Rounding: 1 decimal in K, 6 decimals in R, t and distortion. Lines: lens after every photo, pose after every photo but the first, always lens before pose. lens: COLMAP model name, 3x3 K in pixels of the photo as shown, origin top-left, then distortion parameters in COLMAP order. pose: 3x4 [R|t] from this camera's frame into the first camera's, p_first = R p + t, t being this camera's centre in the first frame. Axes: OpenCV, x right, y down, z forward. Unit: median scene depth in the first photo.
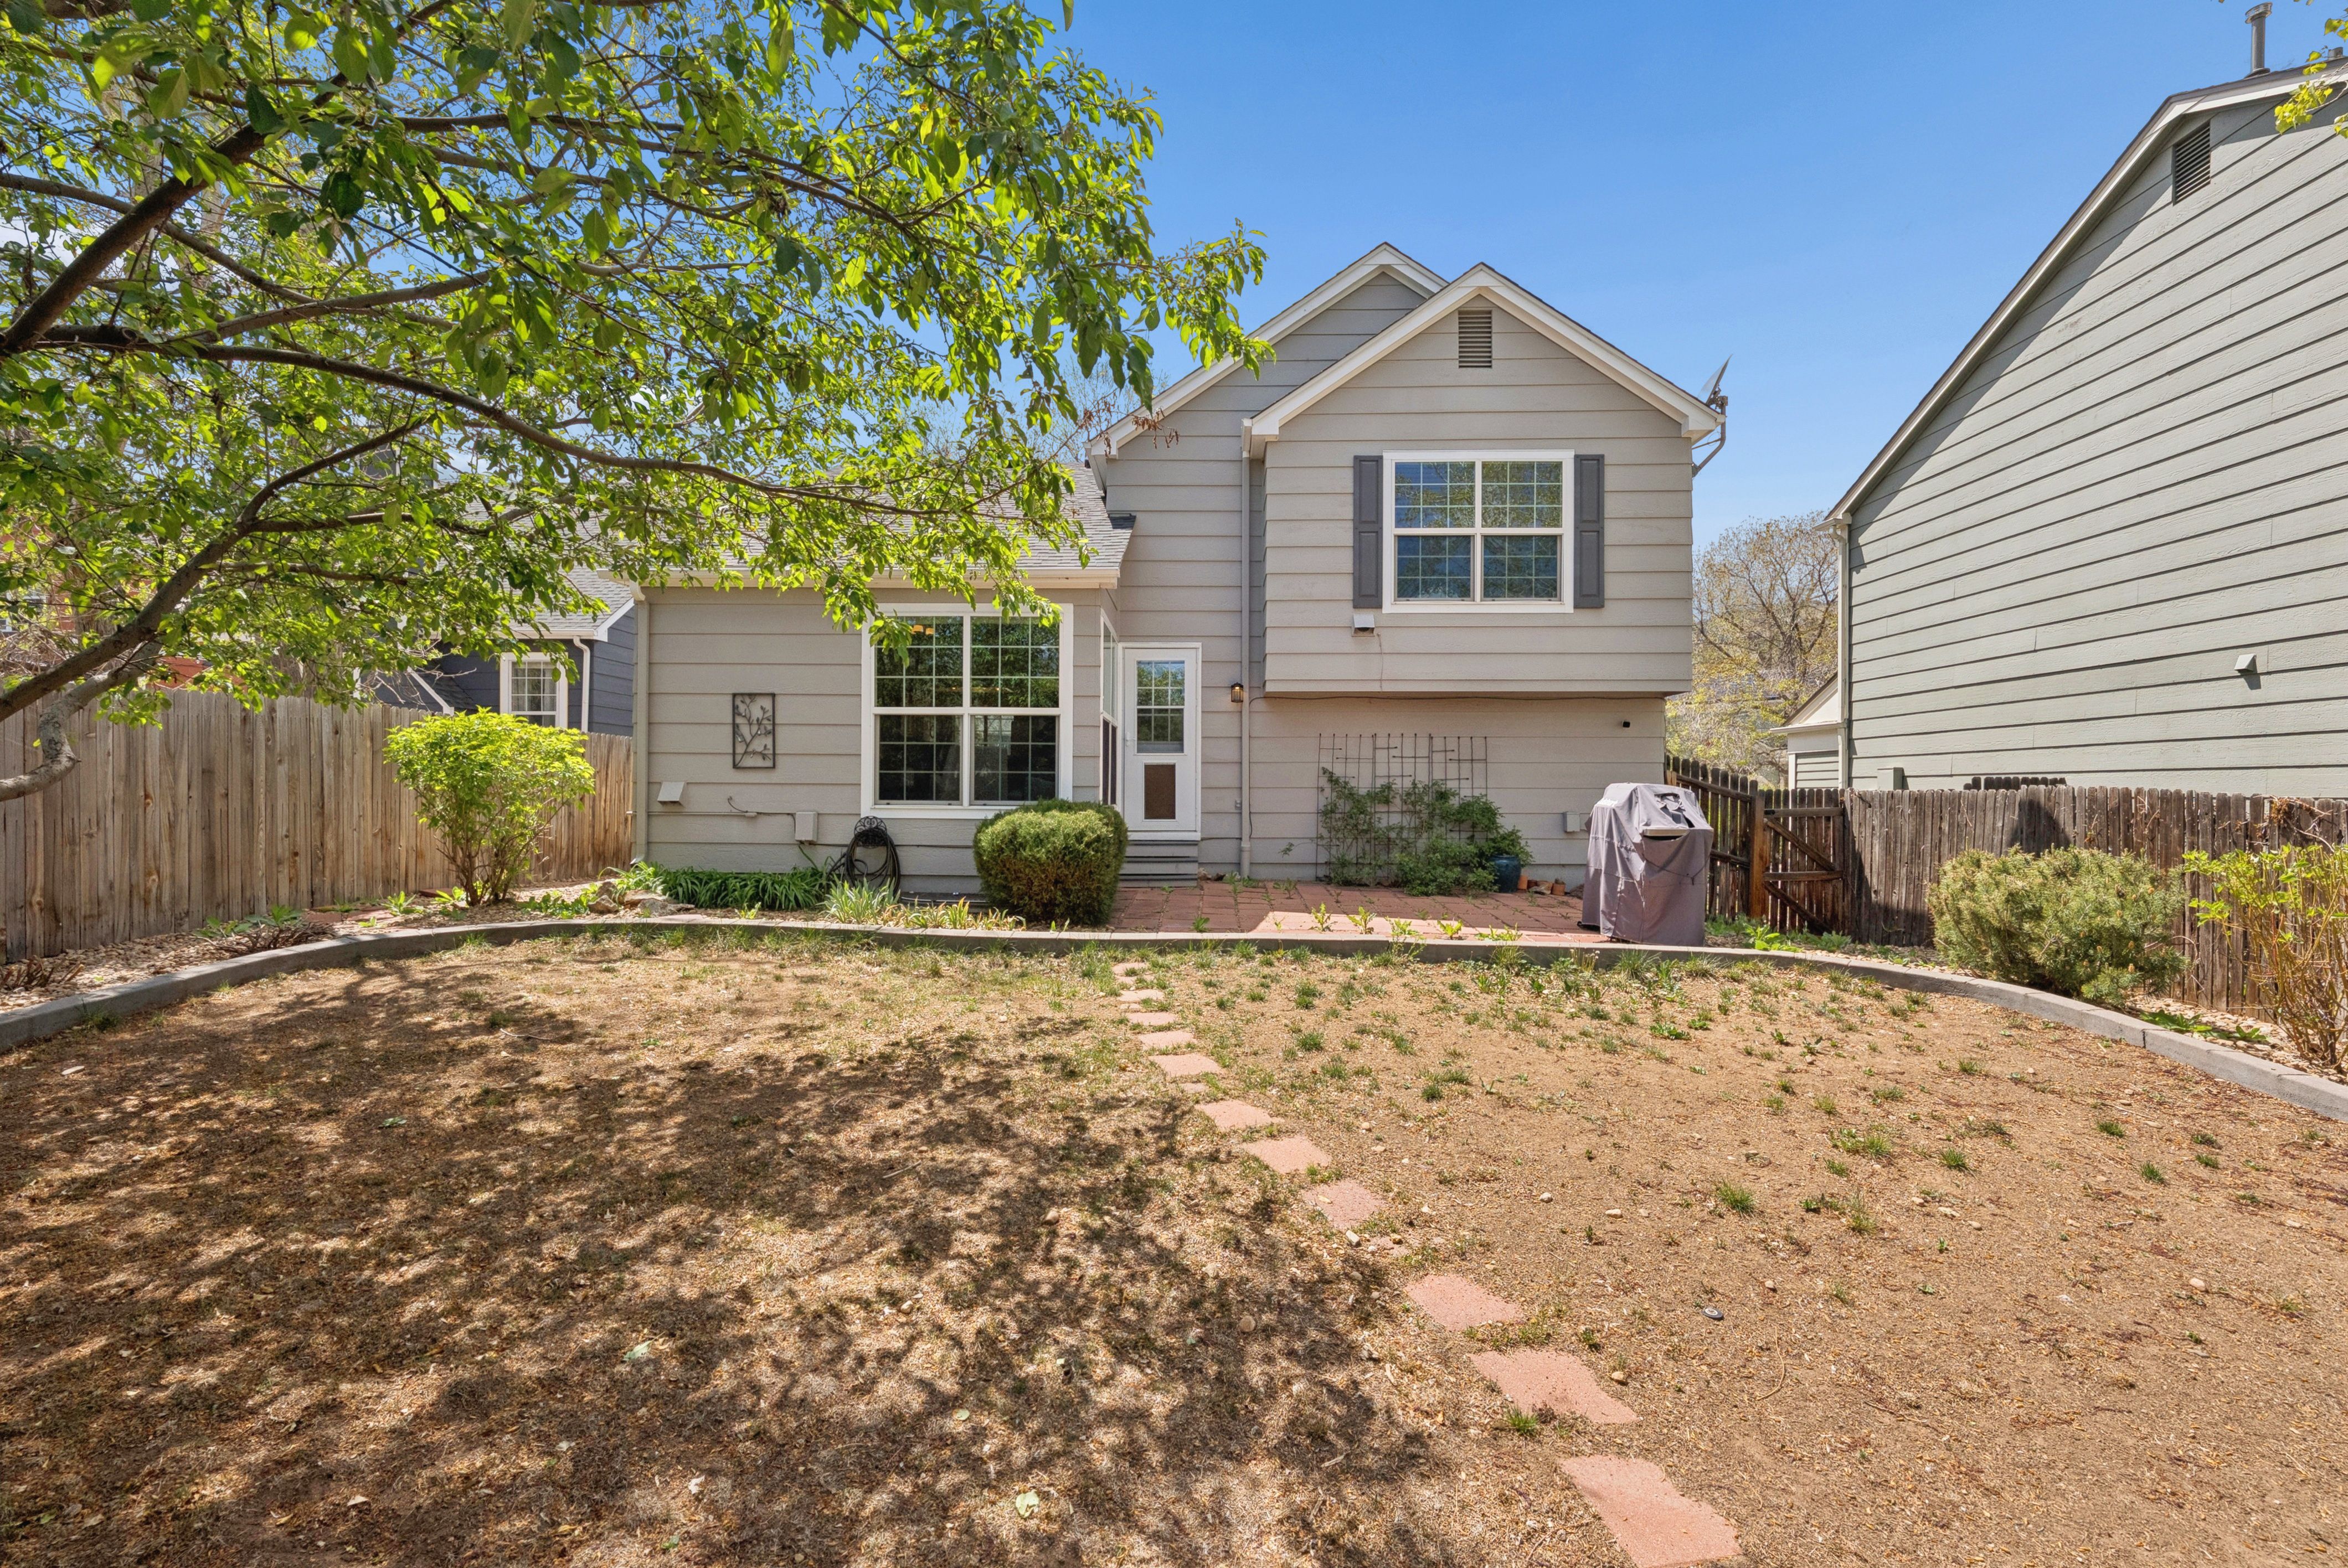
lens RADIAL K [[983.4, 0, 1189.2], [0, 983.4, 784.0], [0, 0, 1]] dist [0.000932, 0.000266]
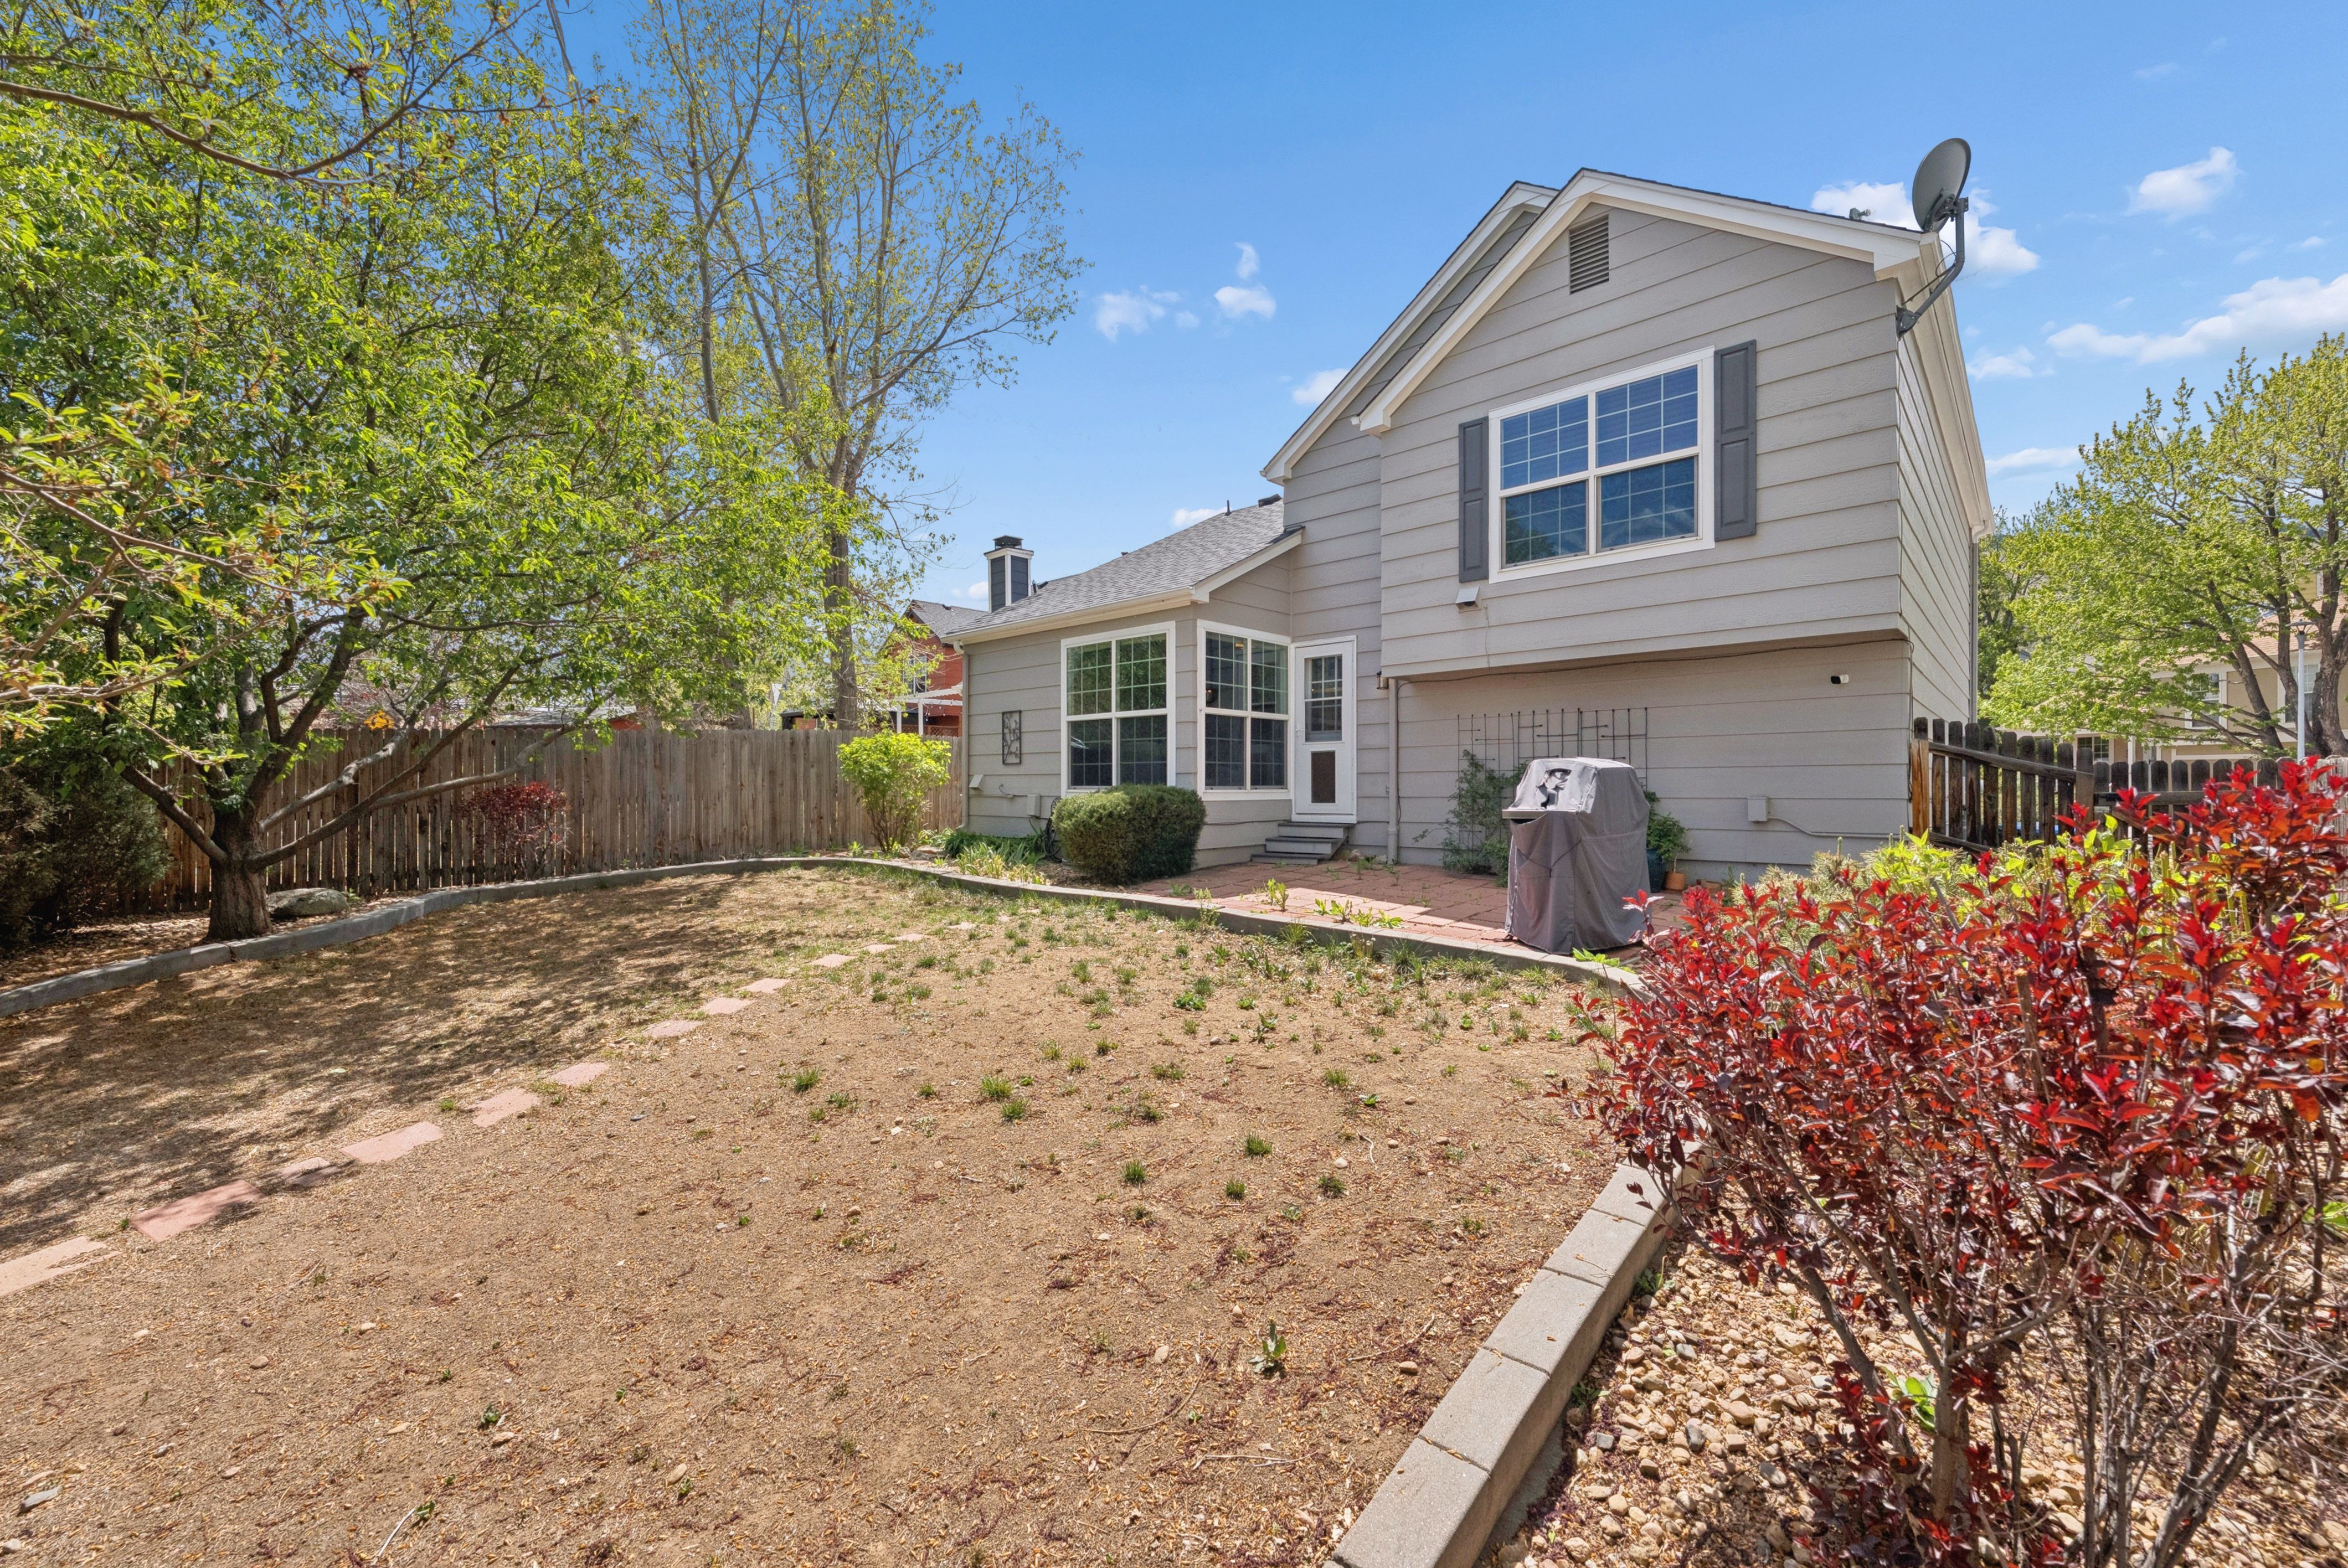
lens RADIAL K [[927.7, 0, 1174.0], [0, 927.7, 784.0], [0, 0, 1]] dist [-0.009414, -0.000036]
pose [[0.744249, -0.007850, -0.667856, 0.561804], [0.012318, 0.999922, 0.001974, 0.012082], [0.667788, -0.009696, 0.744288, 0.138892]]
